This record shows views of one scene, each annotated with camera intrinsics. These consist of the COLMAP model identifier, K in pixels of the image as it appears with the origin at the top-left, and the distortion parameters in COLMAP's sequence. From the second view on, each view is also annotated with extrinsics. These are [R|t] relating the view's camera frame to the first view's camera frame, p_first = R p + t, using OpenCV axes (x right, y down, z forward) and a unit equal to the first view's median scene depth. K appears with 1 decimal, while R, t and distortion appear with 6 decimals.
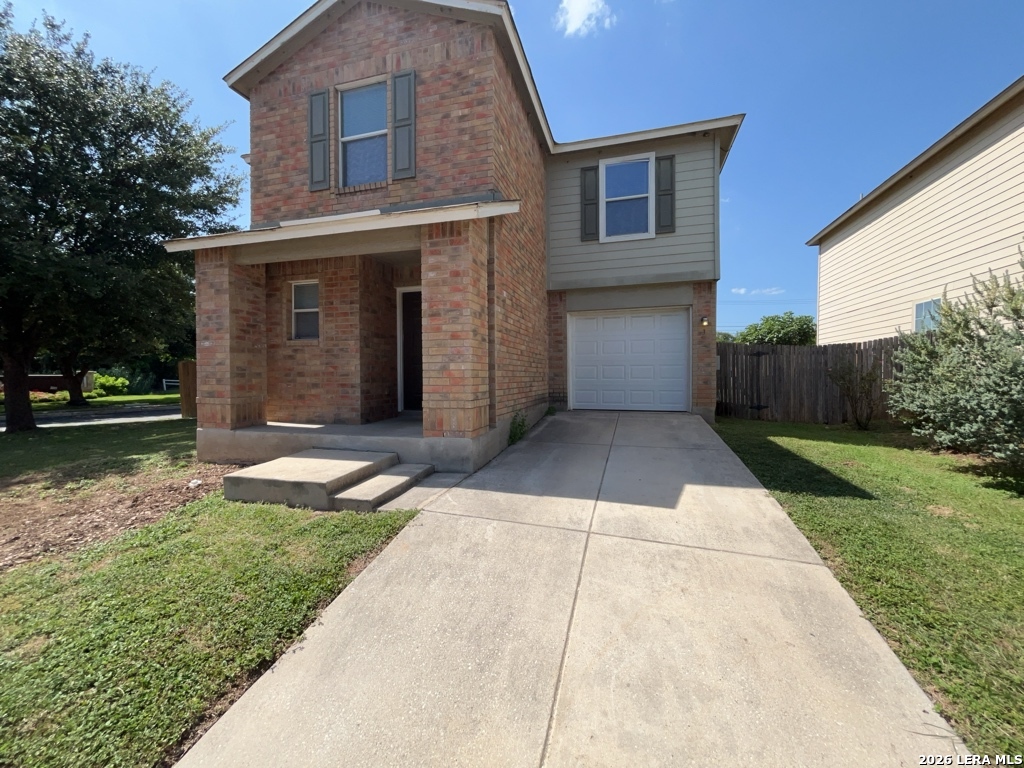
lens RADIAL K [[413.0, 0, 511.3], [0, 413.0, 383.7], [0, 0, 1]] dist [-0.003886, -0.000020]
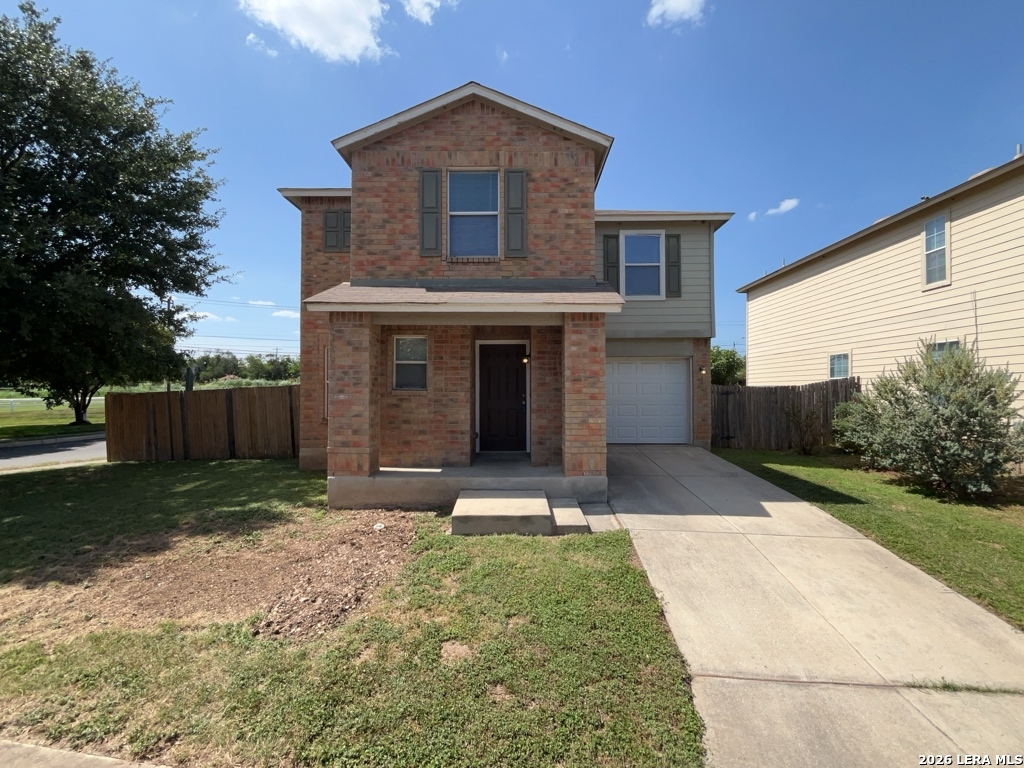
lens RADIAL K [[480.9, 0, 510.6], [0, 480.9, 384.1], [0, 0, 1]] dist [-0.000301, -0.001683]
pose [[0.964603, 0.007079, 0.263613, -0.596657], [0.002458, 0.999355, -0.035831, -0.078092], [-0.263696, 0.035210, 0.963963, -0.295187]]
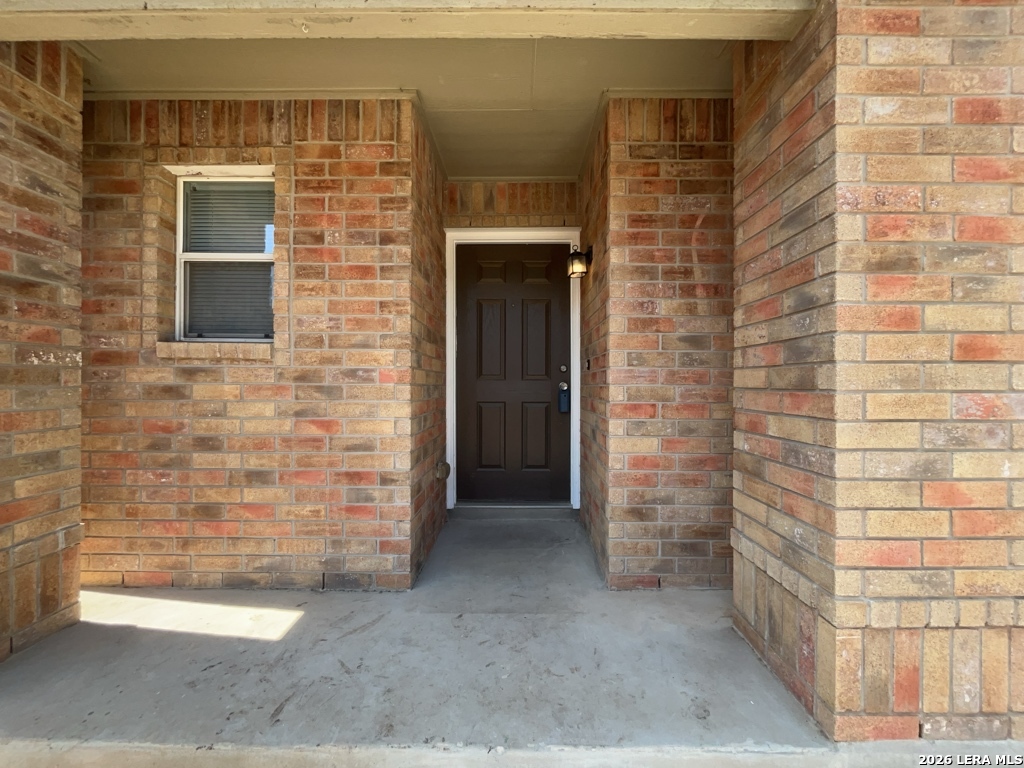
lens RADIAL K [[413.0, 0, 511.9], [0, 413.0, 382.9], [0, 0, 1]] dist [-0.003886, -0.000020]
pose [[0.964615, 0.004791, 0.263618, -0.369995], [0.000035, 0.999833, -0.018296, -0.068235], [-0.263662, 0.017658, 0.964453, 0.628871]]
